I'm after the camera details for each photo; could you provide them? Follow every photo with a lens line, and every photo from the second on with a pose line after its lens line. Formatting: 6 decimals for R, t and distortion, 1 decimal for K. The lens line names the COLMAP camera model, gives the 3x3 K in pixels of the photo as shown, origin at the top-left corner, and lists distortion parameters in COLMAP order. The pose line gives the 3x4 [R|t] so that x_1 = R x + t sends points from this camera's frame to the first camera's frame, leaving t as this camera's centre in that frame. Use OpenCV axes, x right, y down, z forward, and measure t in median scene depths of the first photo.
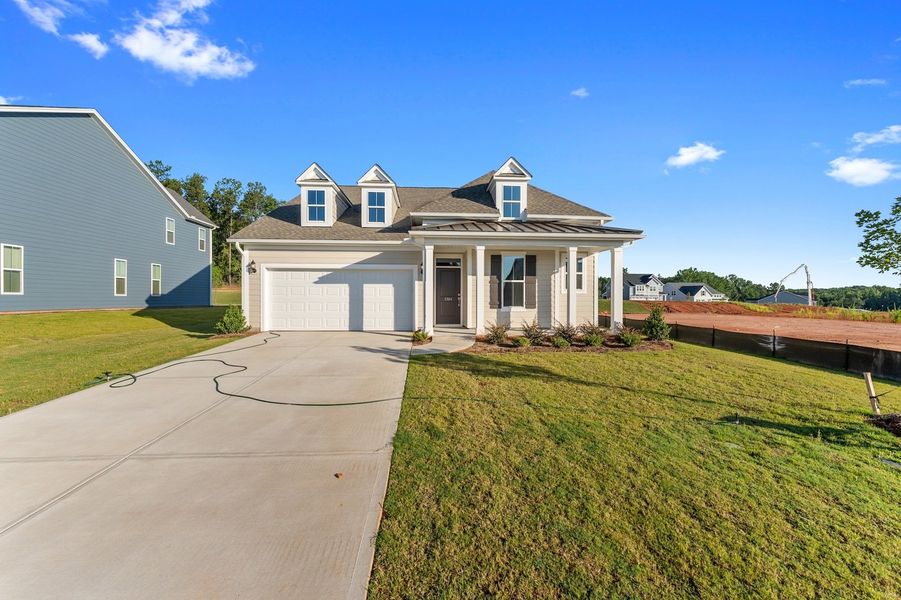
lens RADIAL K [[365.3, 0, 453.3], [0, 365.3, 300.1], [0, 0, 1]] dist [-0.002160, 0.000507]
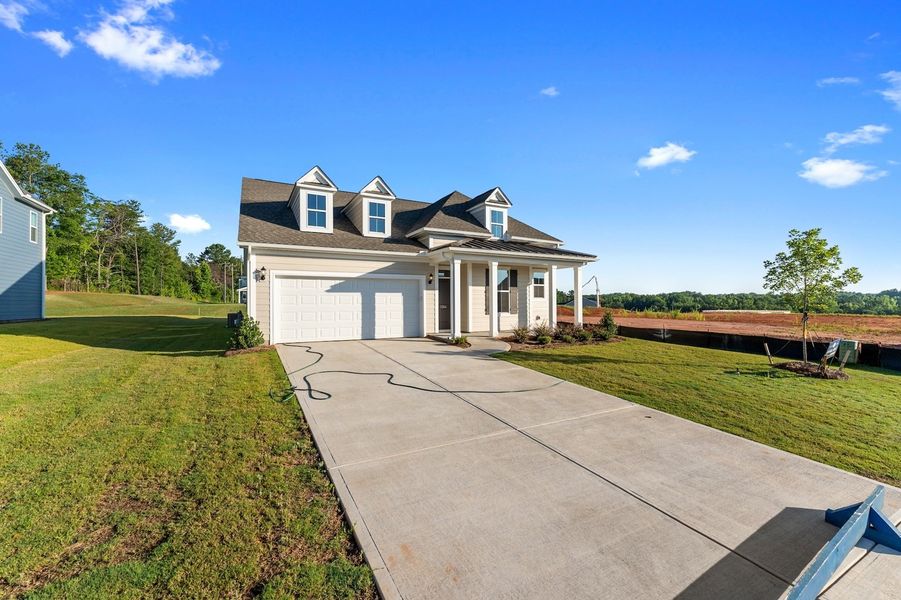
lens RADIAL K [[365.3, 0, 451.6], [0, 365.3, 297.7], [0, 0, 1]] dist [-0.002160, 0.000507]
pose [[0.908705, -0.000320, 0.417439, -0.474438], [0.008489, 0.999807, -0.017714, -0.010710], [-0.417353, 0.019641, 0.908532, -0.013037]]
